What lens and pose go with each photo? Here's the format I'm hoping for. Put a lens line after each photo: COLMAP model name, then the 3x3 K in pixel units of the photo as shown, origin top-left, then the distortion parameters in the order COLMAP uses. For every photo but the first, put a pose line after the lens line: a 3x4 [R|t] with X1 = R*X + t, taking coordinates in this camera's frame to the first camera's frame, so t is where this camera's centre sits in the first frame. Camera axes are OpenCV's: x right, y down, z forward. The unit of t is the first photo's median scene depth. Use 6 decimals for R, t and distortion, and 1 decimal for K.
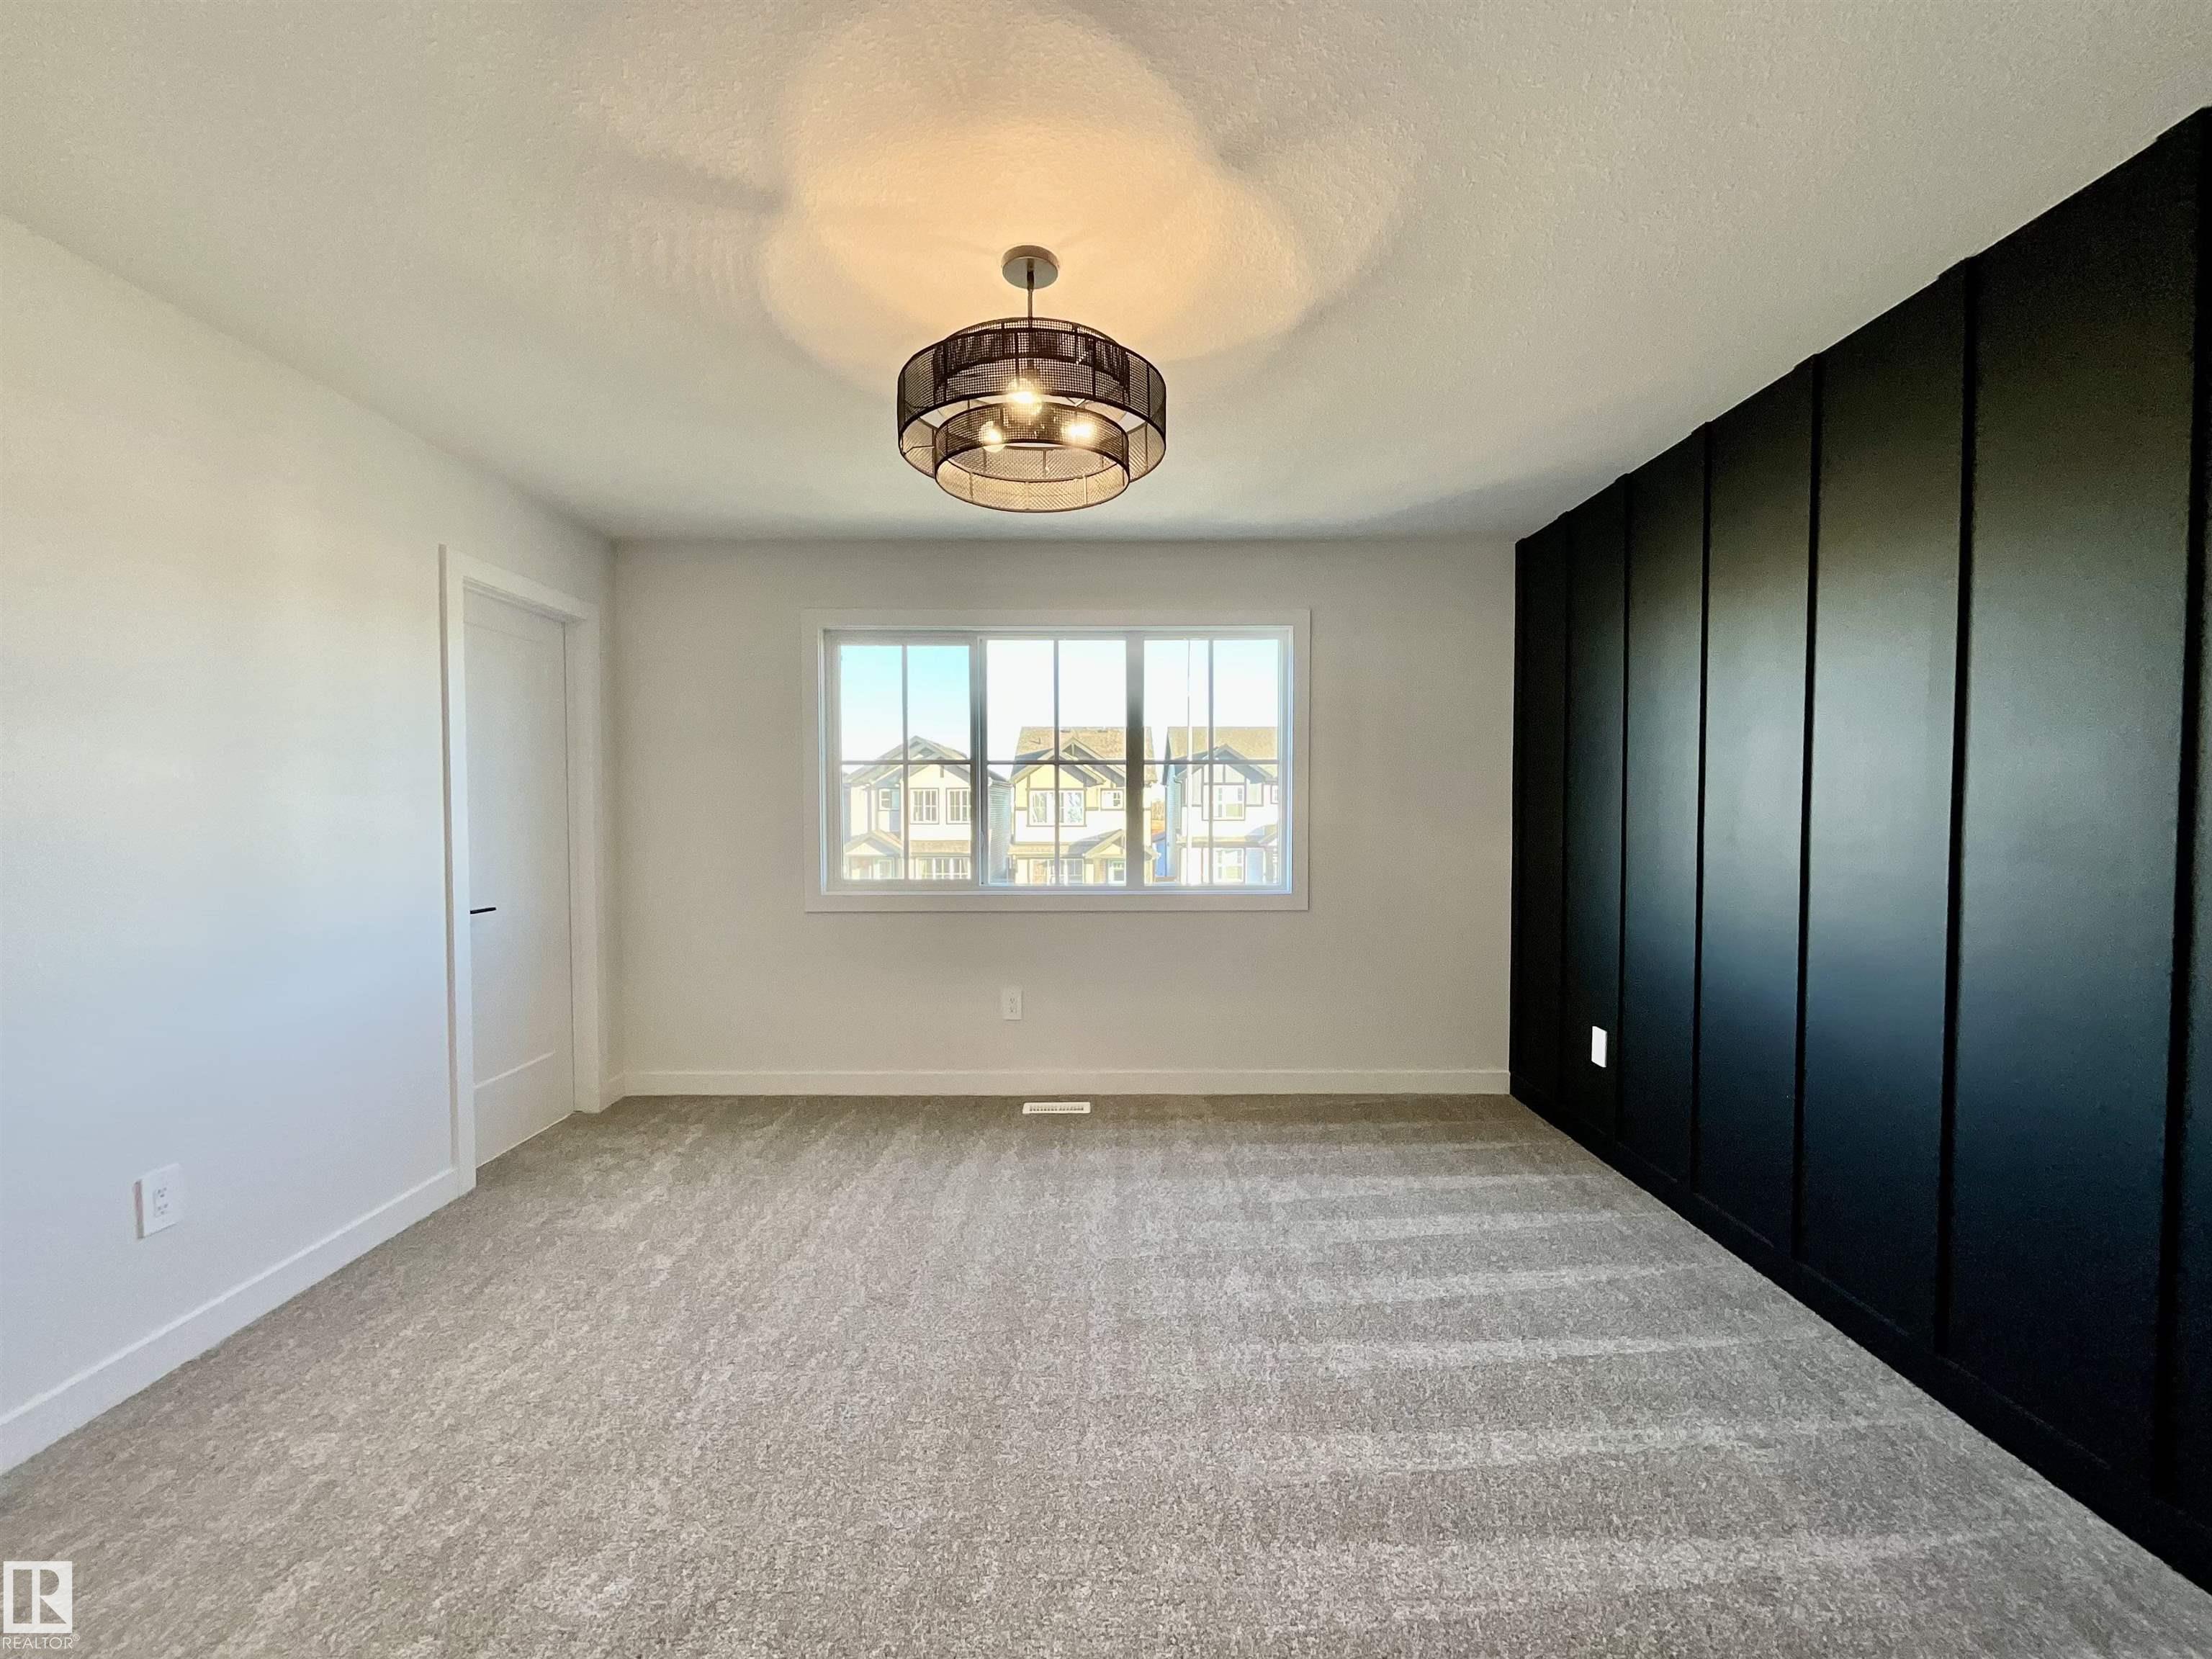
lens RADIAL K [[897.4, 0, 1107.4], [0, 897.4, 825.7], [0, 0, 1]] dist [-0.003369, 0.001566]
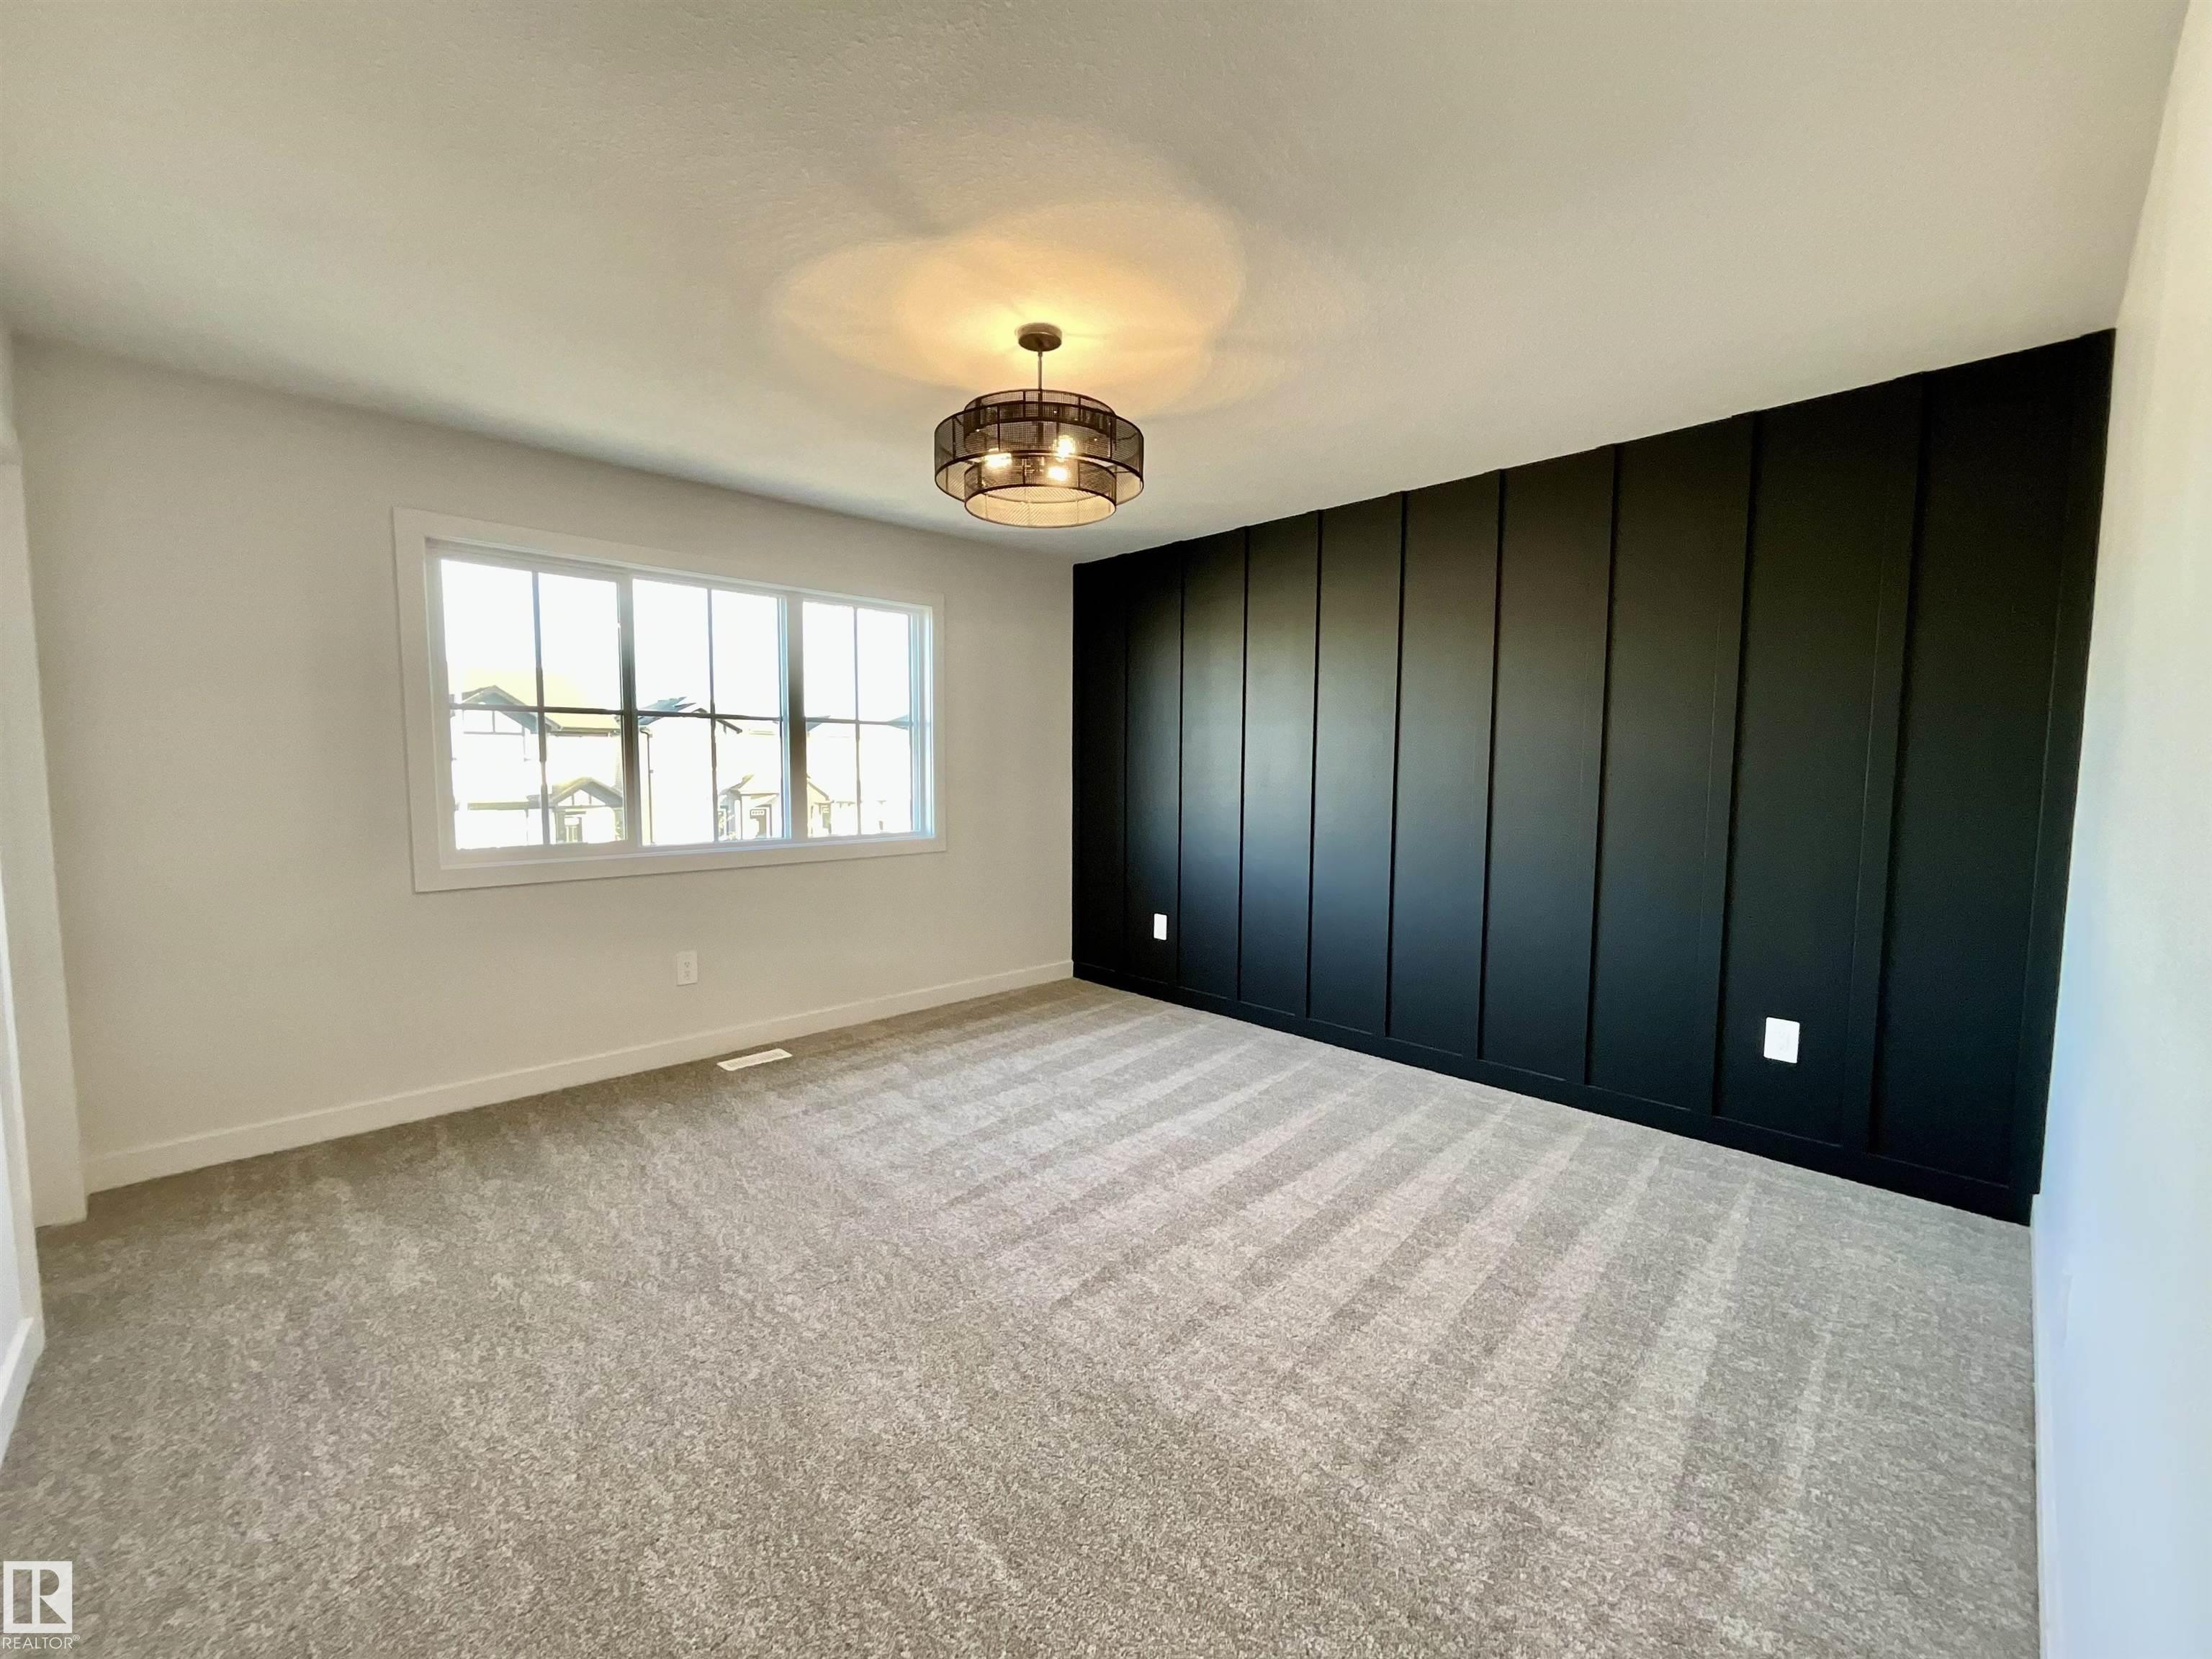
lens RADIAL K [[897.4, 0, 1107.6], [0, 897.4, 827.7], [0, 0, 1]] dist [-0.003369, 0.001566]
pose [[0.718461, -0.046850, 0.693987, -0.512396], [0.010768, 0.998359, 0.056249, -0.000394], [-0.695484, -0.032940, 0.717786, 0.002768]]
